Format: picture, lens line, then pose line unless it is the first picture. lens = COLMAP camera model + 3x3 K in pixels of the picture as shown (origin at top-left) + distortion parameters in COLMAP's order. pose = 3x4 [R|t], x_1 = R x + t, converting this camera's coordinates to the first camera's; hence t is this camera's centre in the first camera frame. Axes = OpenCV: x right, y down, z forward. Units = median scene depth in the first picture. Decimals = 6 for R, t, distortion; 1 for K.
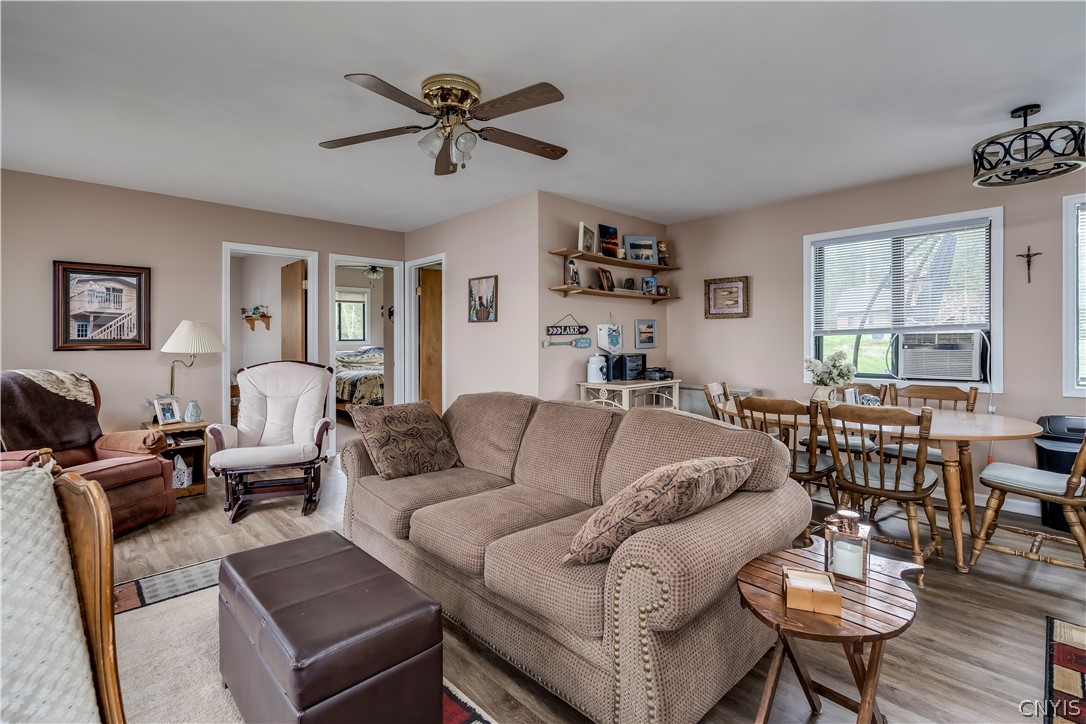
lens RADIAL K [[492.7, 0, 545.5], [0, 492.7, 338.9], [0, 0, 1]] dist [-0.001253, 0.000363]
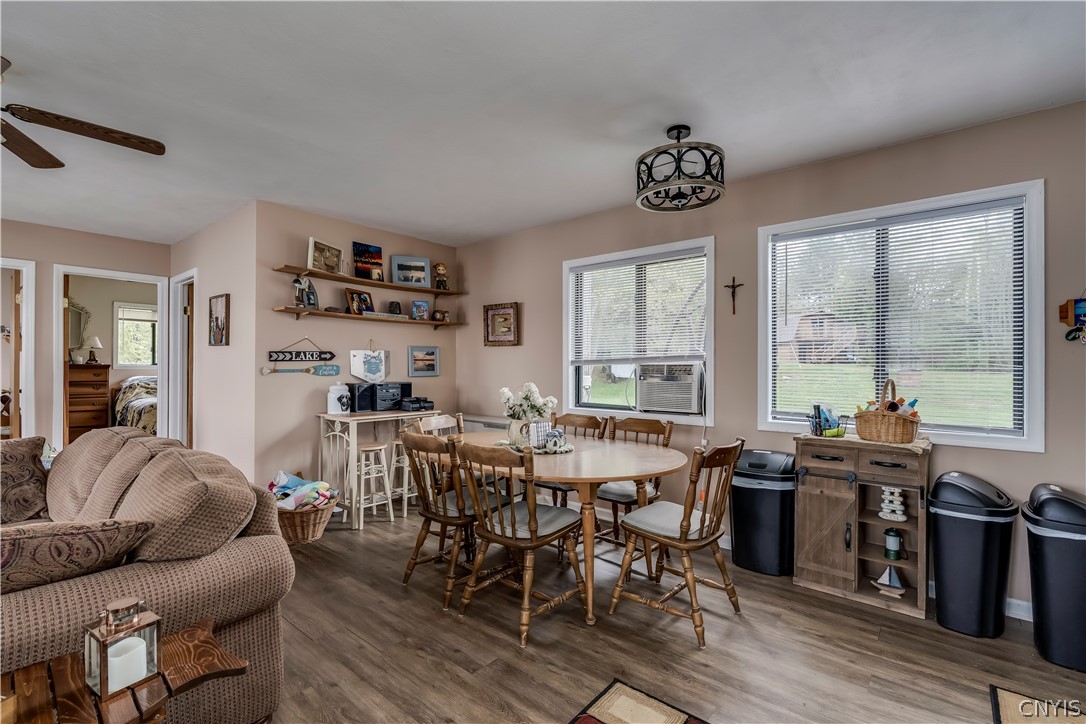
lens RADIAL K [[486.5, 0, 543.0], [0, 486.5, 362.0], [0, 0, 1]] dist [0.001578, 0.000340]
pose [[0.993983, 0.013063, 0.108750, 0.373844], [-0.012269, 0.999893, -0.007965, -0.004738], [-0.108843, 0.006583, 0.994037, 0.057699]]
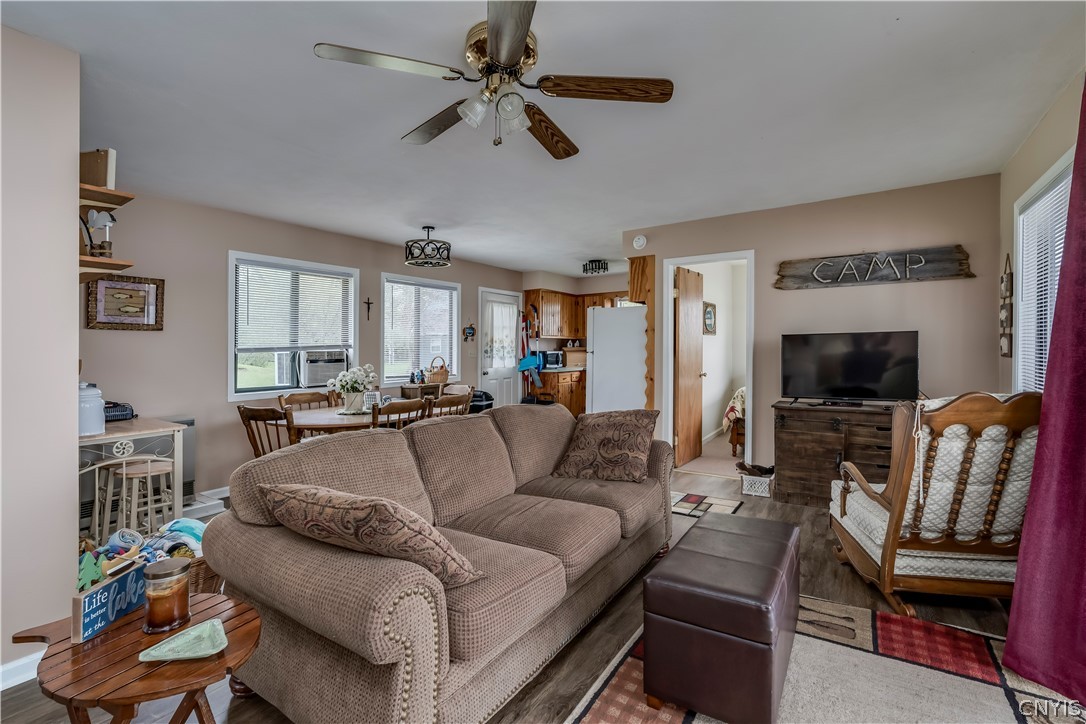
lens RADIAL K [[492.7, 0, 545.5], [0, 492.7, 338.9], [0, 0, 1]] dist [-0.001253, 0.000363]
pose [[-0.233596, 0.017727, 0.972172, -0.541660], [-0.004350, 0.999805, -0.019276, -0.018586], [-0.972324, -0.008732, -0.233474, 0.606171]]
